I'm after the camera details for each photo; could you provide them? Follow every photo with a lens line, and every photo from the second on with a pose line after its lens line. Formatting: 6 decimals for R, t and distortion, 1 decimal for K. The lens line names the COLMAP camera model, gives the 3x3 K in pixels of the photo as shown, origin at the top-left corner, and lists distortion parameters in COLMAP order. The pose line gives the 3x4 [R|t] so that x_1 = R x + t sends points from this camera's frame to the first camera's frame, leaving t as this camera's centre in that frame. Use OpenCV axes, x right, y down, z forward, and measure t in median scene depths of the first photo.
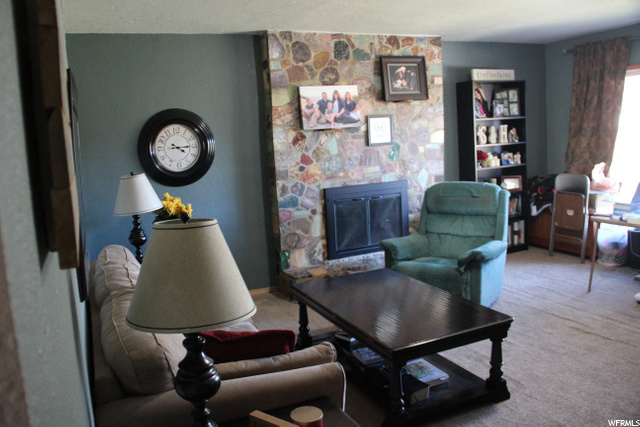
lens RADIAL K [[548.0, 0, 320.0], [0, 548.0, 213.5], [0, 0, 1]] dist [-0.166708, 0.139674]
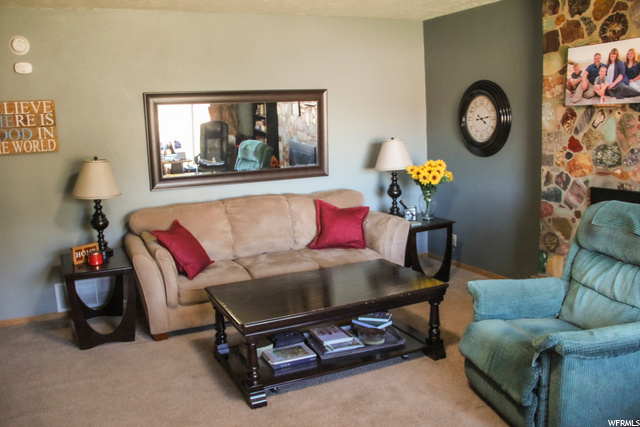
lens RADIAL K [[548.0, 0, 320.0], [0, 548.0, 213.5], [0, 0, 1]] dist [-0.166708, 0.139674]
pose [[0.052400, 0.224961, -0.972958, 0.701310], [-0.106184, 0.970028, 0.218565, -0.129813], [0.992965, 0.091860, 0.074717, 0.601992]]
